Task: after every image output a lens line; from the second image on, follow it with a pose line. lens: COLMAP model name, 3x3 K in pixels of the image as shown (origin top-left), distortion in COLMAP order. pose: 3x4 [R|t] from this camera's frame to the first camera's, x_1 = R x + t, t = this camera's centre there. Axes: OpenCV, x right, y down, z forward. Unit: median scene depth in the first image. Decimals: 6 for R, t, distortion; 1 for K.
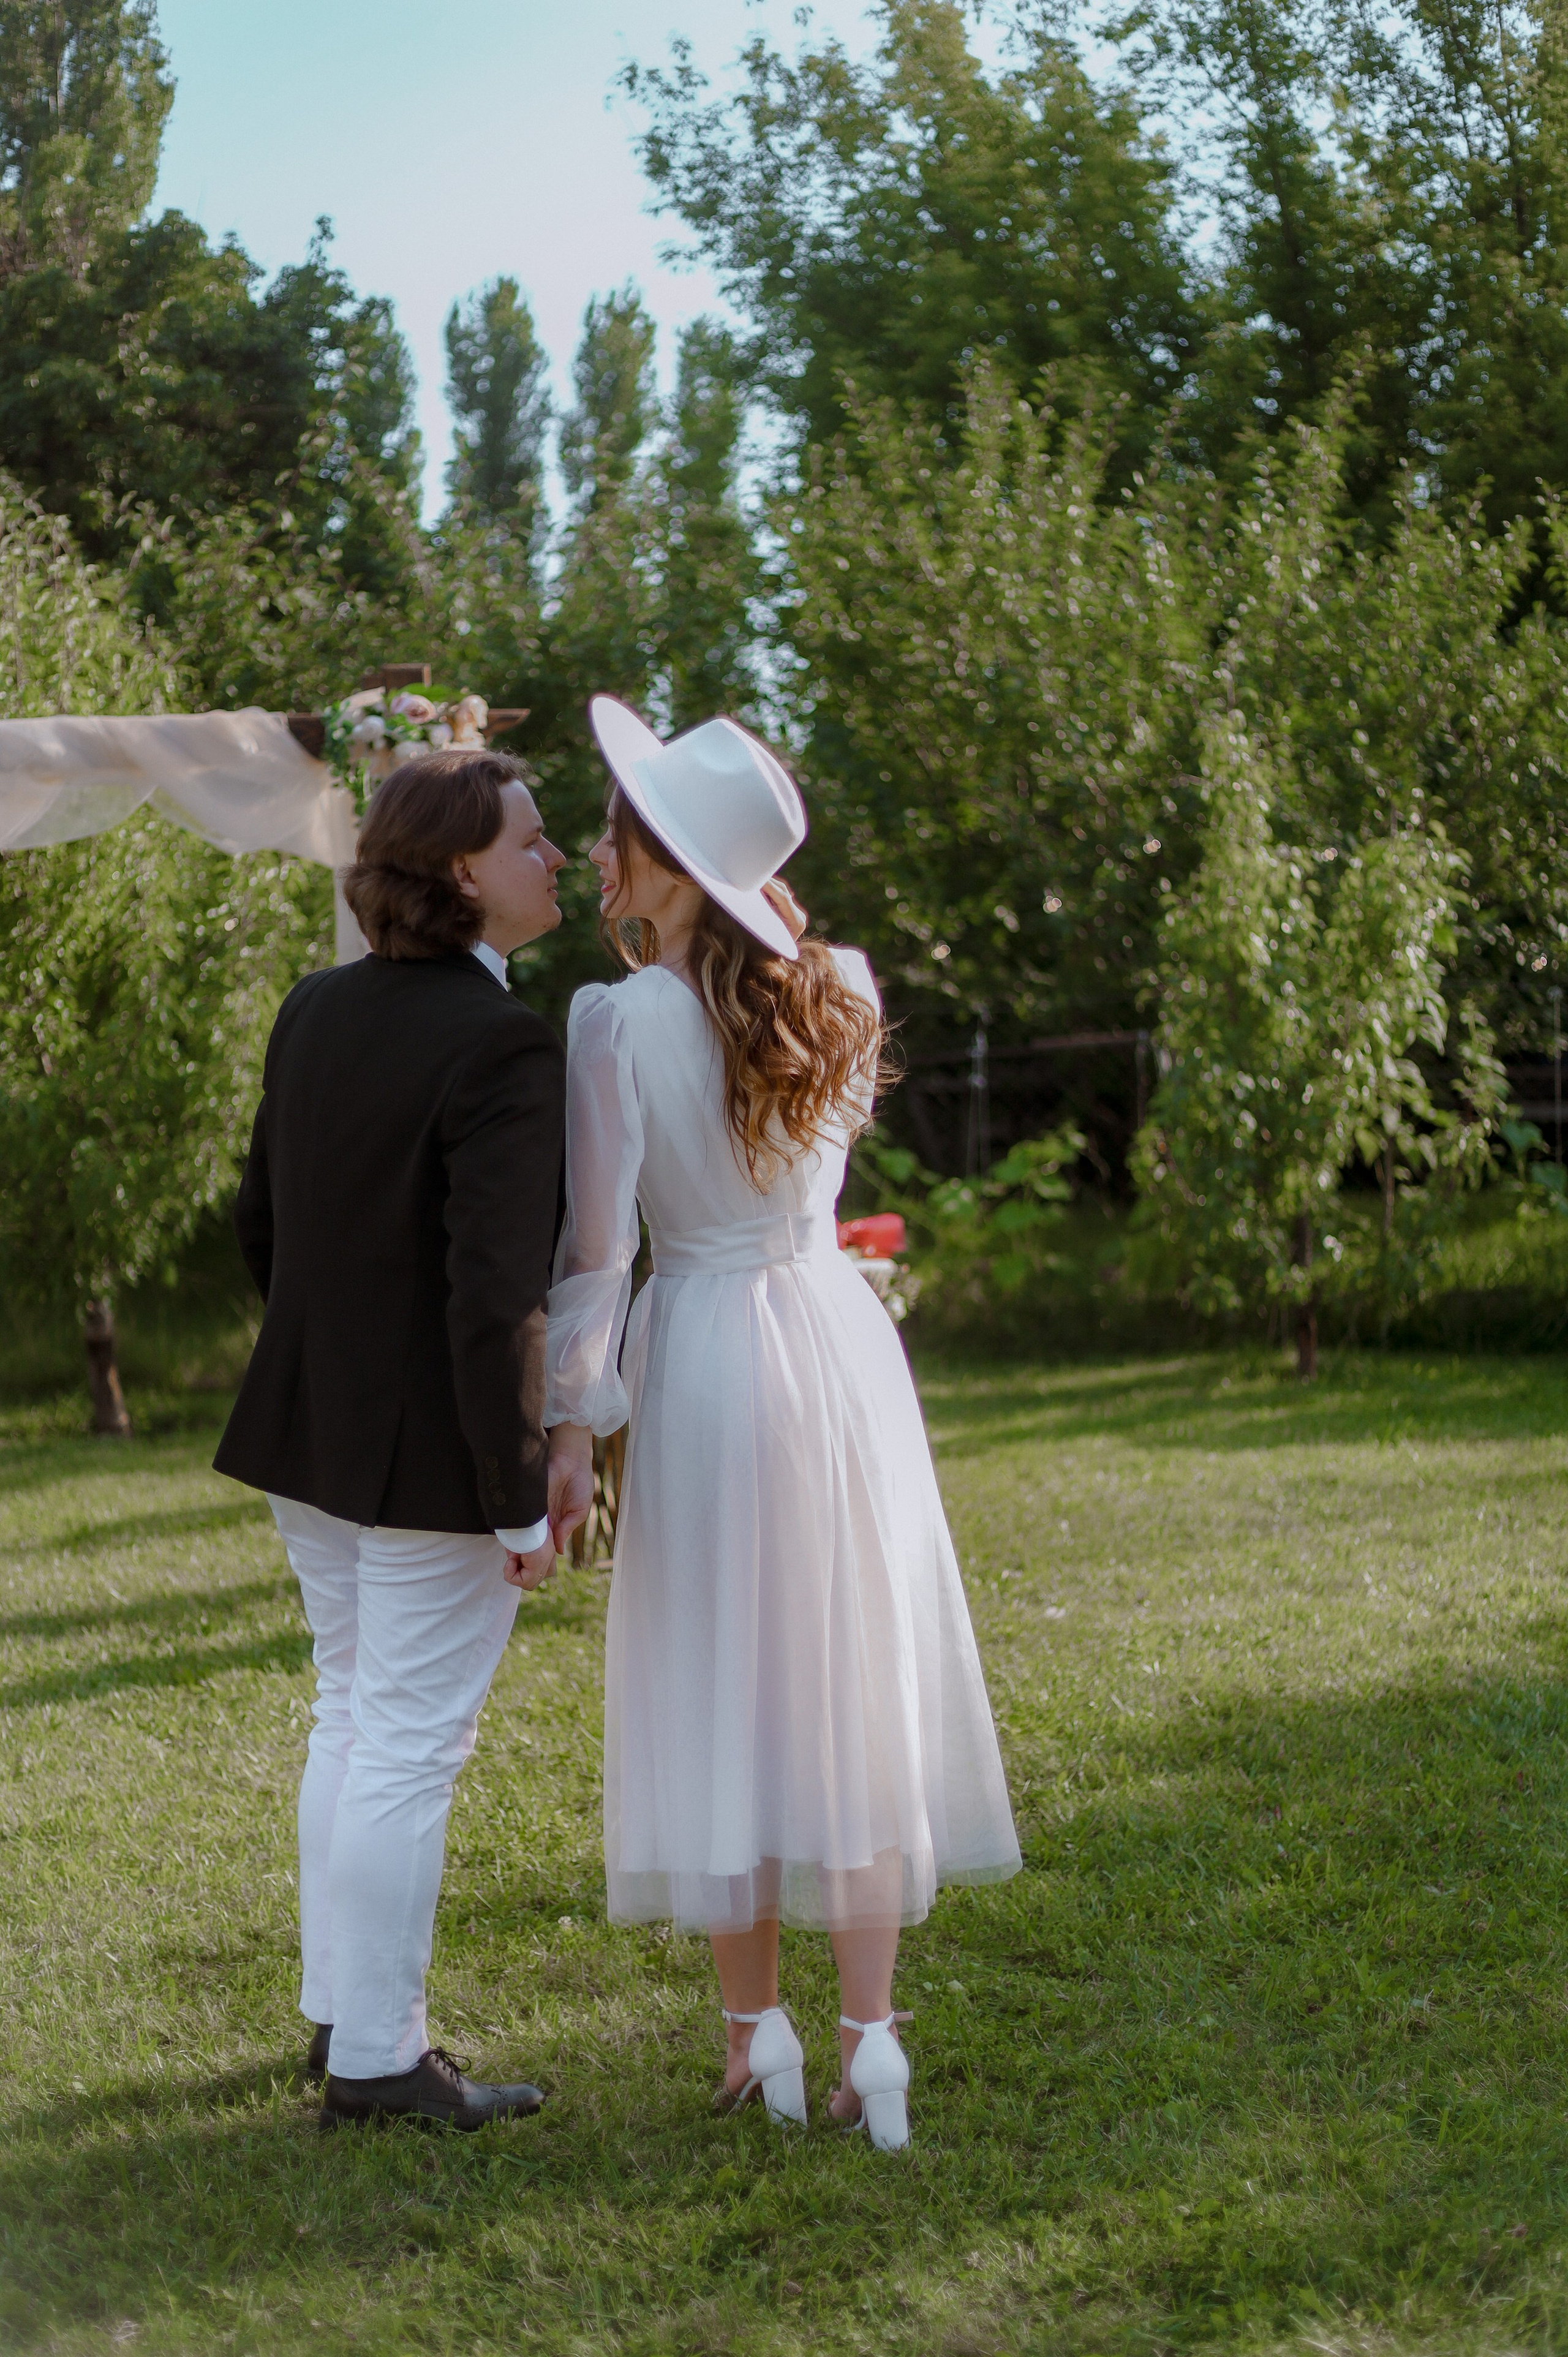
lens RADIAL K [[3317.7, 0, 784.0], [0, 3317.7, 1178.5], [0, 0, 1]] dist [0.014509, 0.083625]
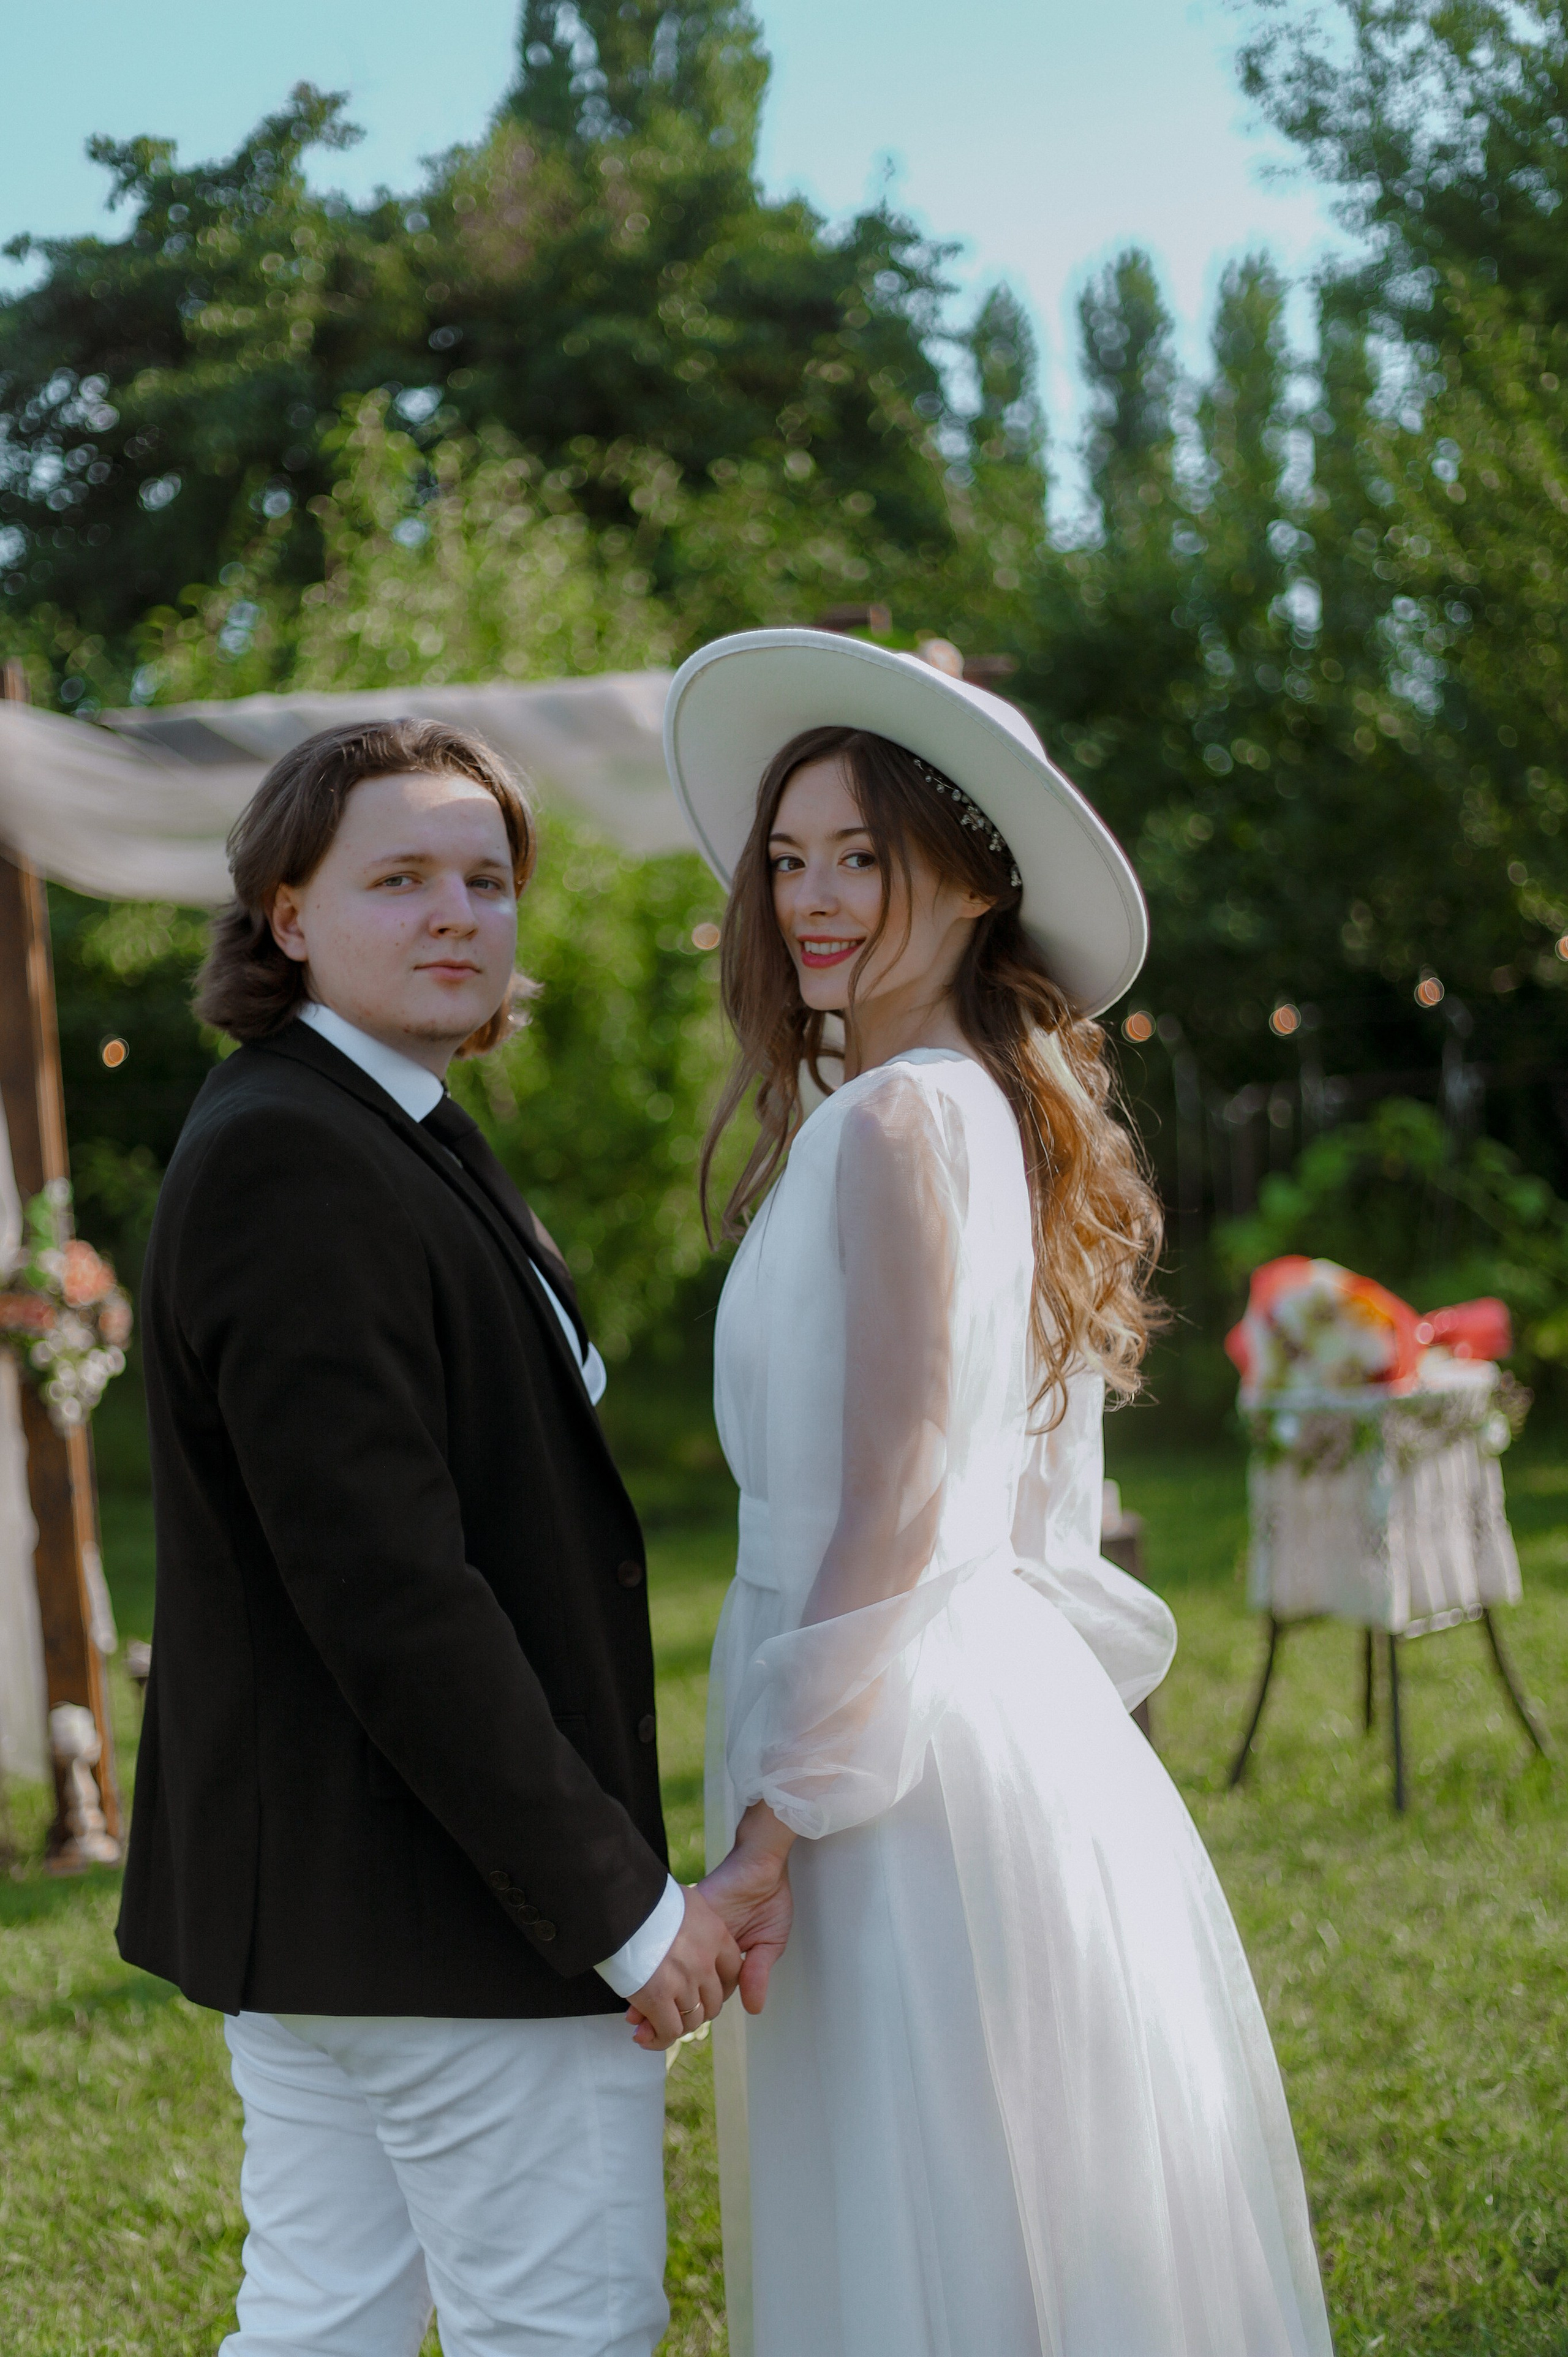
lens RADIAL K [[3309.1, 0, 784.0], [0, 3309.1, 1178.5], [0, 0, 1]] dist [-0.004167, -0.623595]
pose [[0.980183, -0.009146, -0.197881, 0.010497], [0.010188, 0.999939, 0.004248, -0.010442], [0.197830, -0.006179, 0.980217, 0.101284]]
